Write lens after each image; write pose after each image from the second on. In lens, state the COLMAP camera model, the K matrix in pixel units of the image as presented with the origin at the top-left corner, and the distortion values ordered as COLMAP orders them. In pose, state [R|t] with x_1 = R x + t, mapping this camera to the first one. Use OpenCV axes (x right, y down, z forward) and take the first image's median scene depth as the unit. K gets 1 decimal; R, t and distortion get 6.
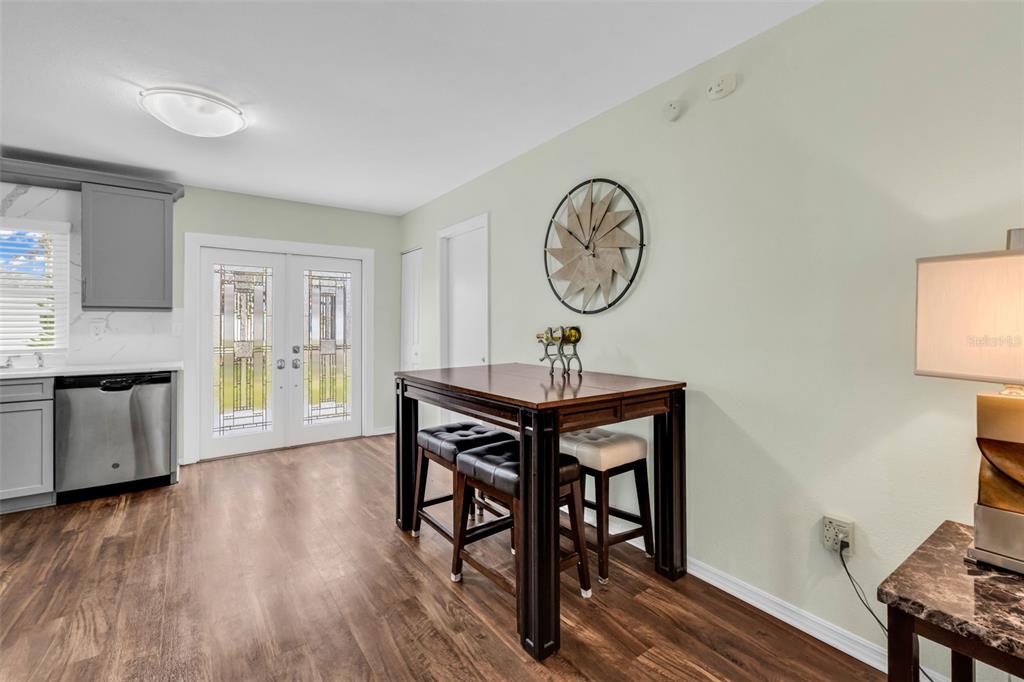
lens RADIAL K [[447.3, 0, 505.3], [0, 447.3, 319.0], [0, 0, 1]] dist [0.006319, -0.002833]
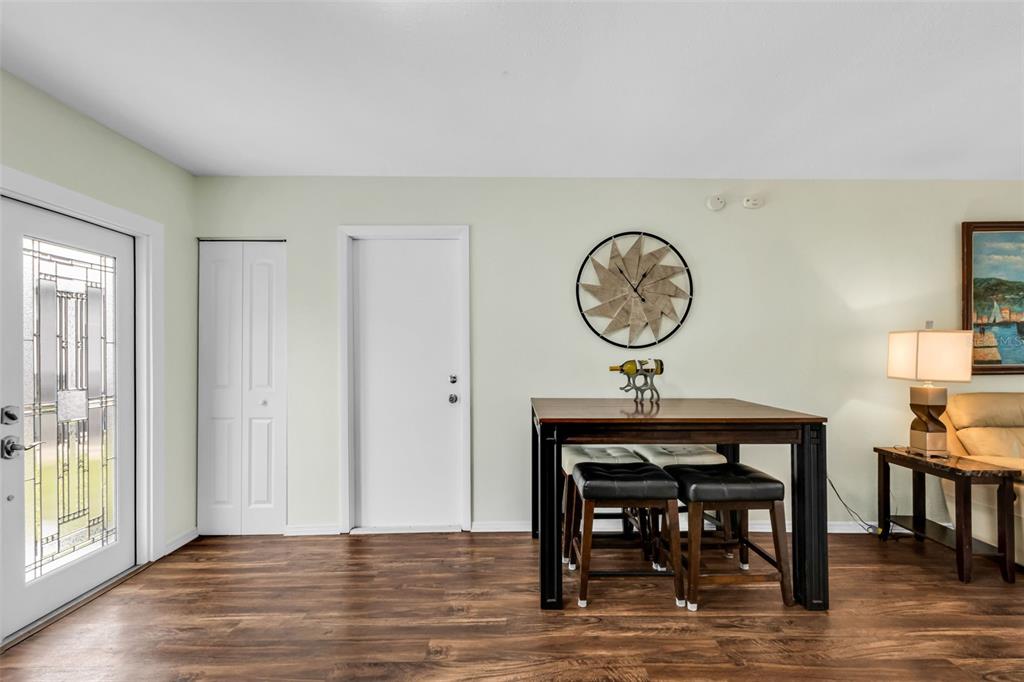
lens RADIAL K [[447.3, 0, 515.7], [0, 447.3, 363.1], [0, 0, 1]] dist [0.006319, -0.002833]
pose [[0.583220, -0.000063, 0.812314, -0.919952], [-0.012235, 0.999886, 0.008862, 0.018498], [-0.812222, -0.015107, 0.583153, 0.587605]]
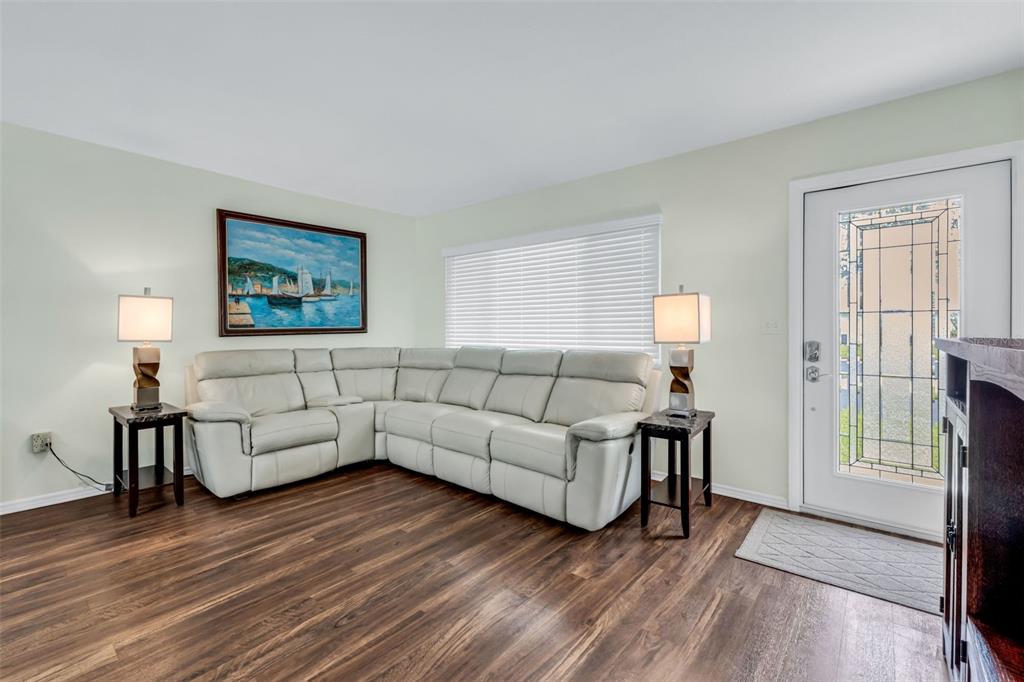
lens RADIAL K [[447.3, 0, 516.1], [0, 447.3, 333.7], [0, 0, 1]] dist [0.006319, -0.002833]
pose [[-0.263783, -0.004844, 0.964570, -0.883248], [-0.006616, 0.999973, 0.003213, 0.025603], [-0.964559, -0.005534, -0.263808, -0.196515]]
